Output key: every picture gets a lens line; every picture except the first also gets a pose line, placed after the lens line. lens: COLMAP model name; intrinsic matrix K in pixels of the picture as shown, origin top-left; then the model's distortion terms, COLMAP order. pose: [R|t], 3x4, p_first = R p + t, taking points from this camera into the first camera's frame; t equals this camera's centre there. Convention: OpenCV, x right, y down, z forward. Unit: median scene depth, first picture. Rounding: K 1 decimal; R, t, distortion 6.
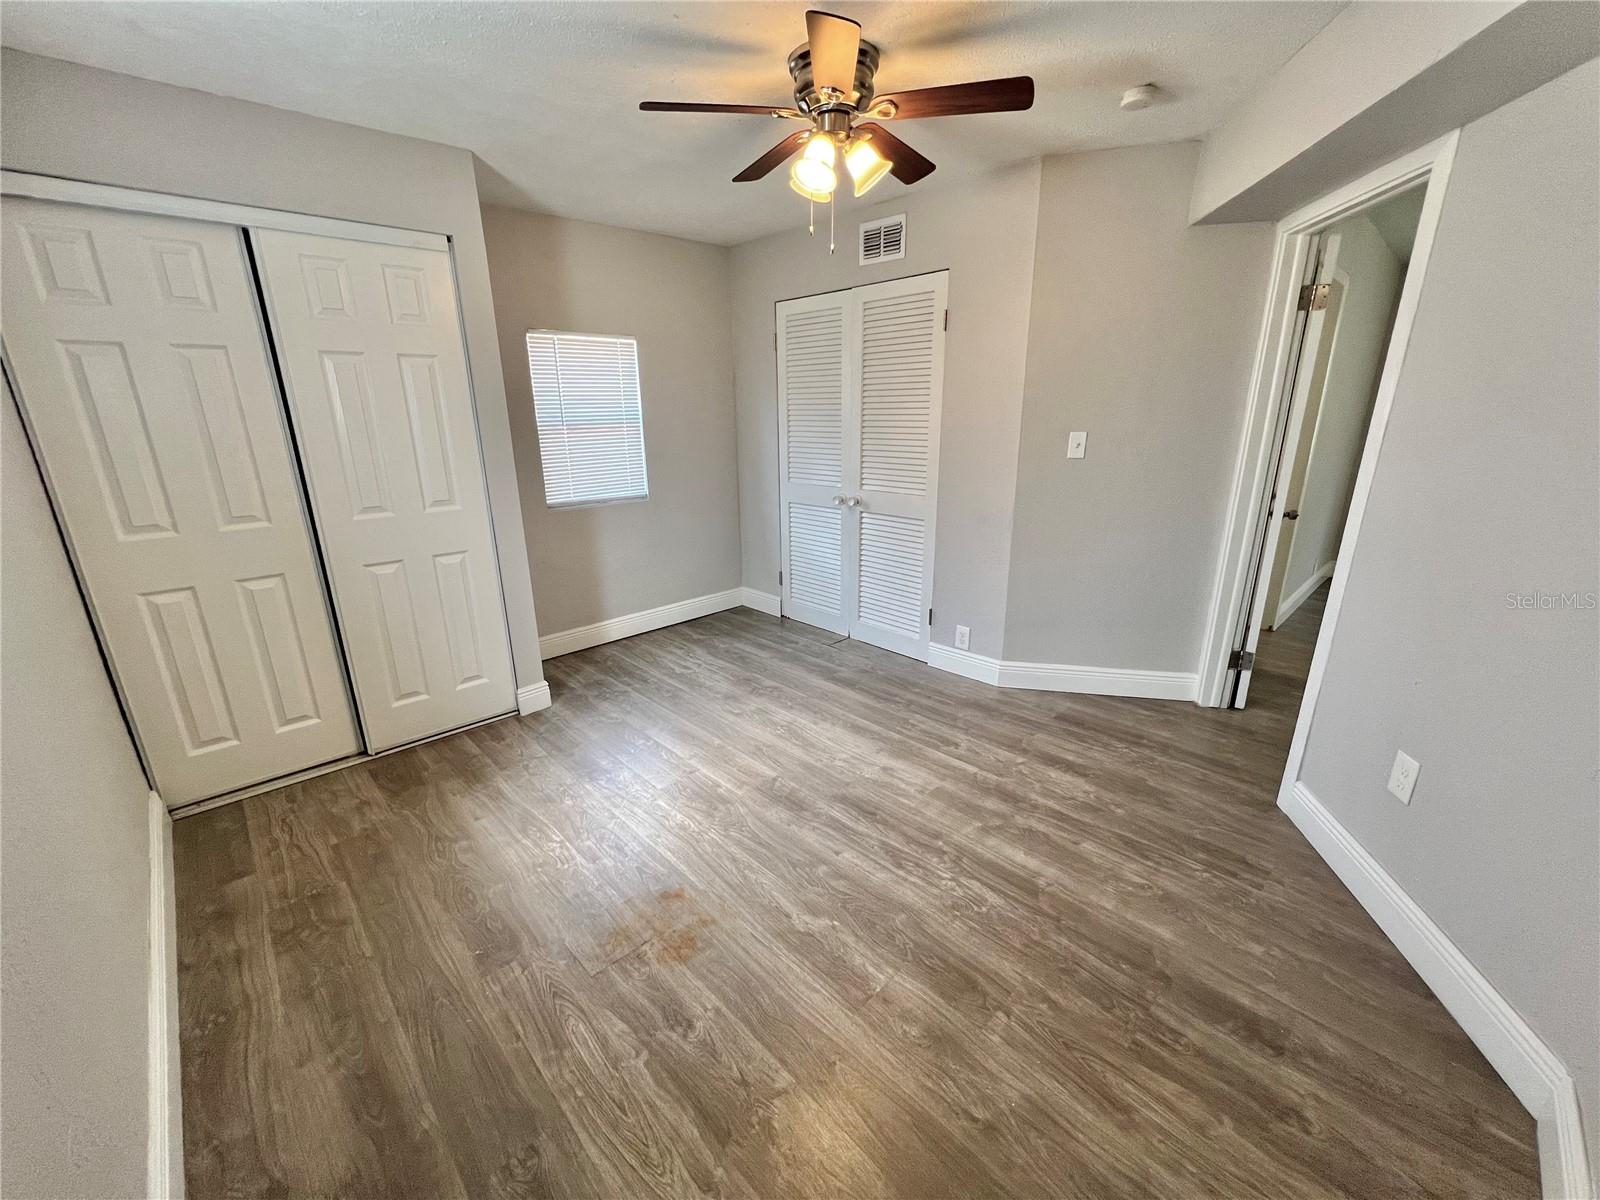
lens RADIAL K [[642.5, 0, 799.6], [0, 642.5, 597.3], [0, 0, 1]] dist [-0.006885, 0.002697]
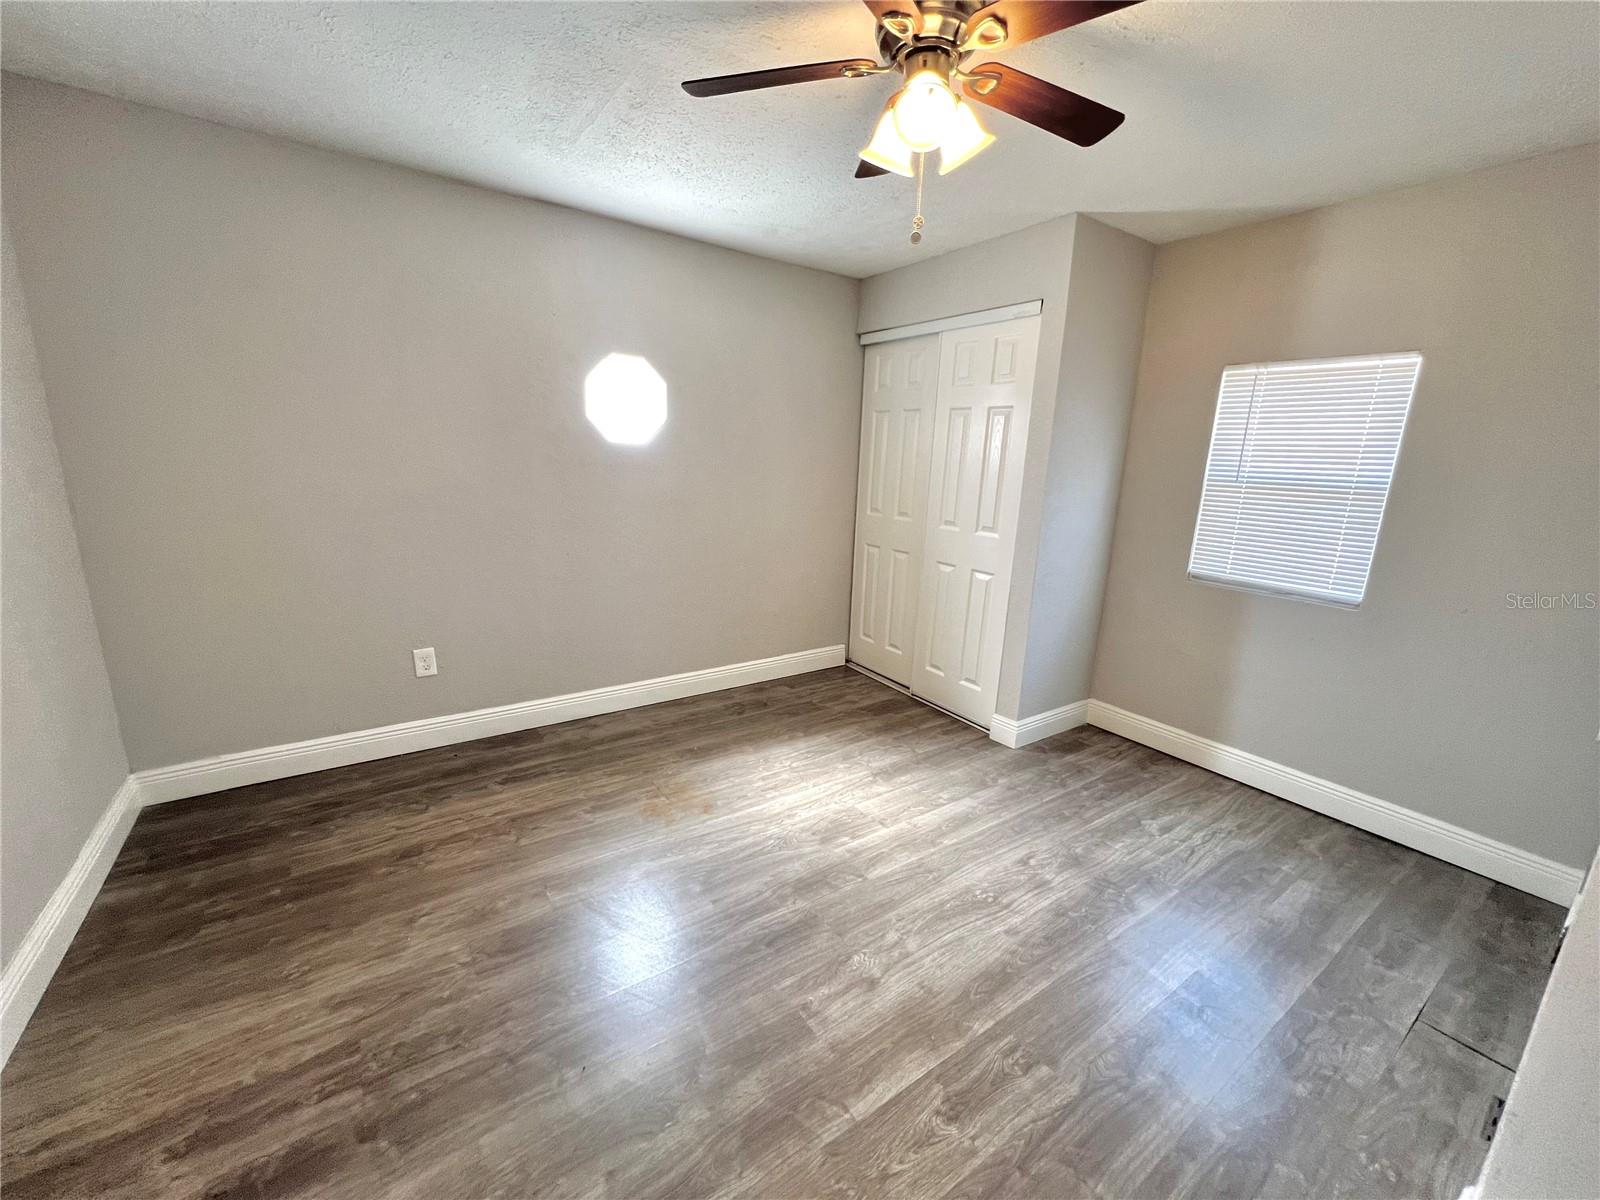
lens RADIAL K [[641.5, 0, 796.3], [0, 641.5, 597.1], [0, 0, 1]] dist [-0.003700, 0.000277]
pose [[-0.159078, 0.225635, -0.961136, 0.702309], [-0.316704, 0.910420, 0.266147, -0.250172], [0.935090, 0.346734, -0.073368, 0.848865]]
